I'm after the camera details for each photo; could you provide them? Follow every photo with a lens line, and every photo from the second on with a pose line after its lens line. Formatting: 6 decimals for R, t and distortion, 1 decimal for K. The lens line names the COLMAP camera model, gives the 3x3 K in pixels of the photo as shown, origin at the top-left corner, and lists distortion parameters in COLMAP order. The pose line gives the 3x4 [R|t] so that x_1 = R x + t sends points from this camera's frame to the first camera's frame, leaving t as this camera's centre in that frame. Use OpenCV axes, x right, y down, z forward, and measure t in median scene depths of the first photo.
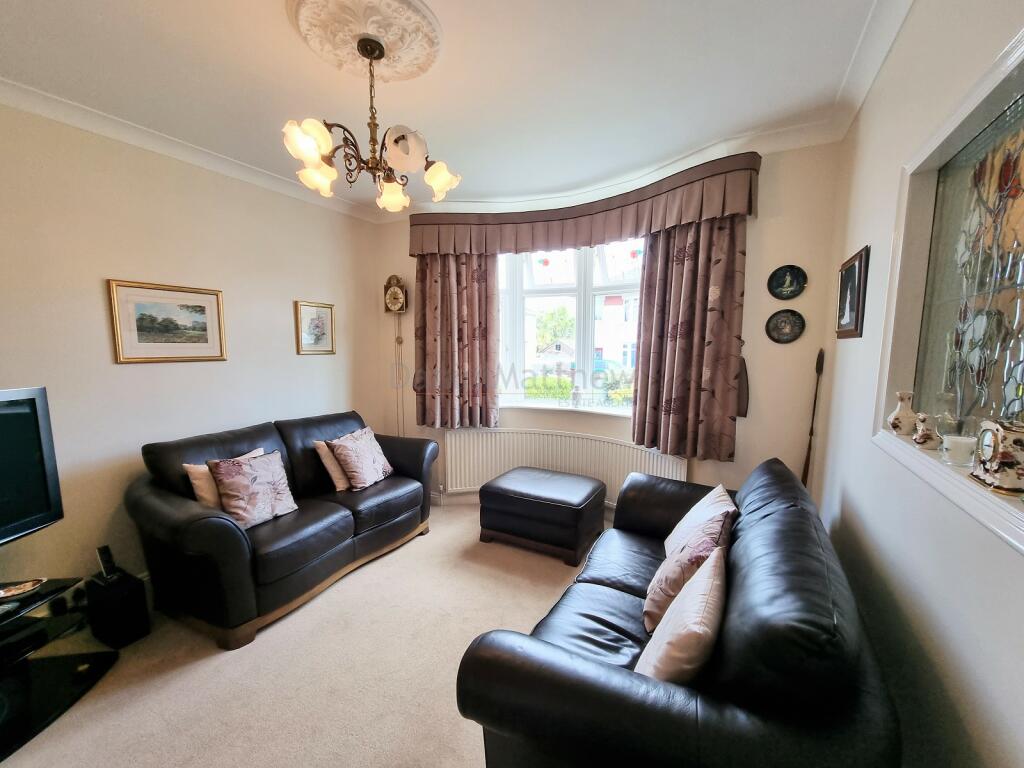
lens RADIAL K [[420.2, 0, 516.3], [0, 420.2, 393.9], [0, 0, 1]] dist [0.001030, 0.000055]
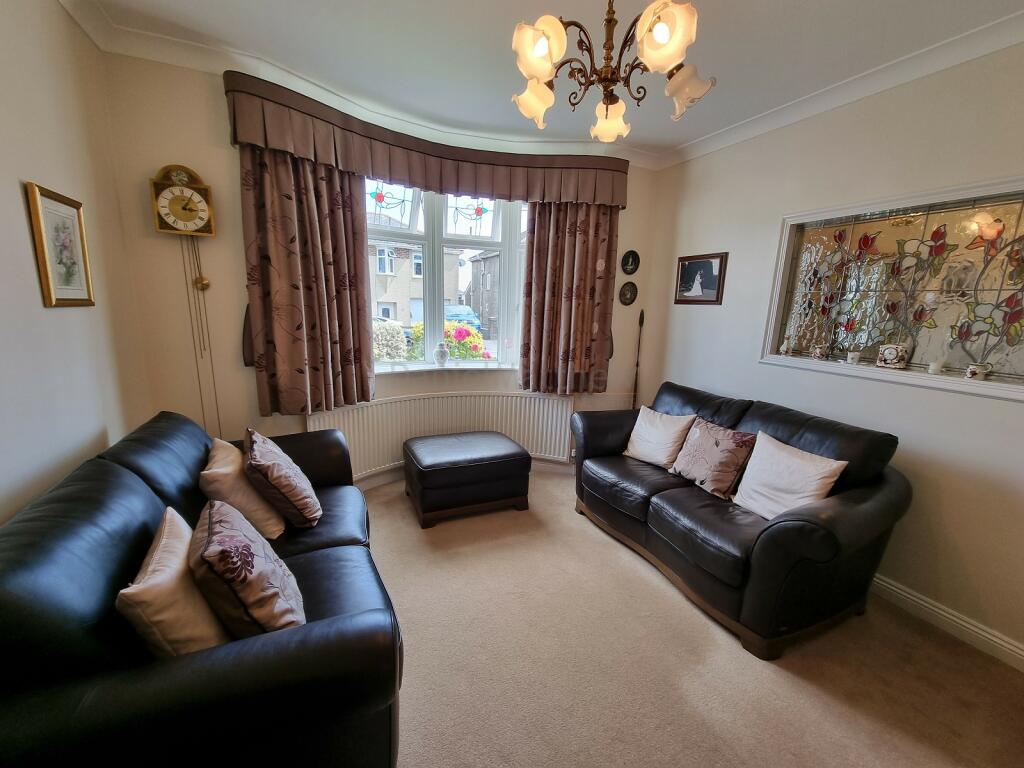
lens RADIAL K [[420.2, 0, 516.3], [0, 420.2, 393.9], [0, 0, 1]] dist [0.001030, 0.000055]
pose [[0.592640, -0.150209, 0.791337, -0.701052], [0.060229, 0.987971, 0.142428, -0.042613], [-0.803213, -0.036747, 0.594558, 0.386100]]
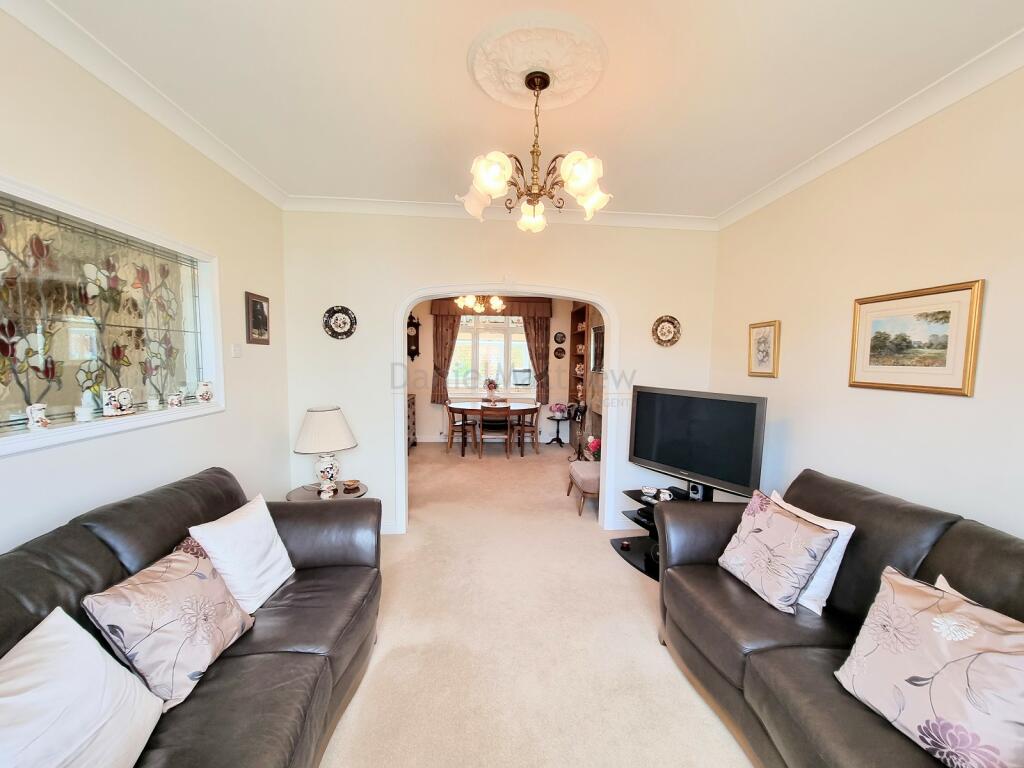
lens RADIAL K [[420.2, 0, 516.3], [0, 420.2, 393.9], [0, 0, 1]] dist [0.001030, 0.000055]
pose [[-0.842309, 0.028916, -0.538218, 0.167476], [-0.082009, 0.980059, 0.180997, -0.140597], [0.532719, 0.196594, -0.823141, 1.165724]]
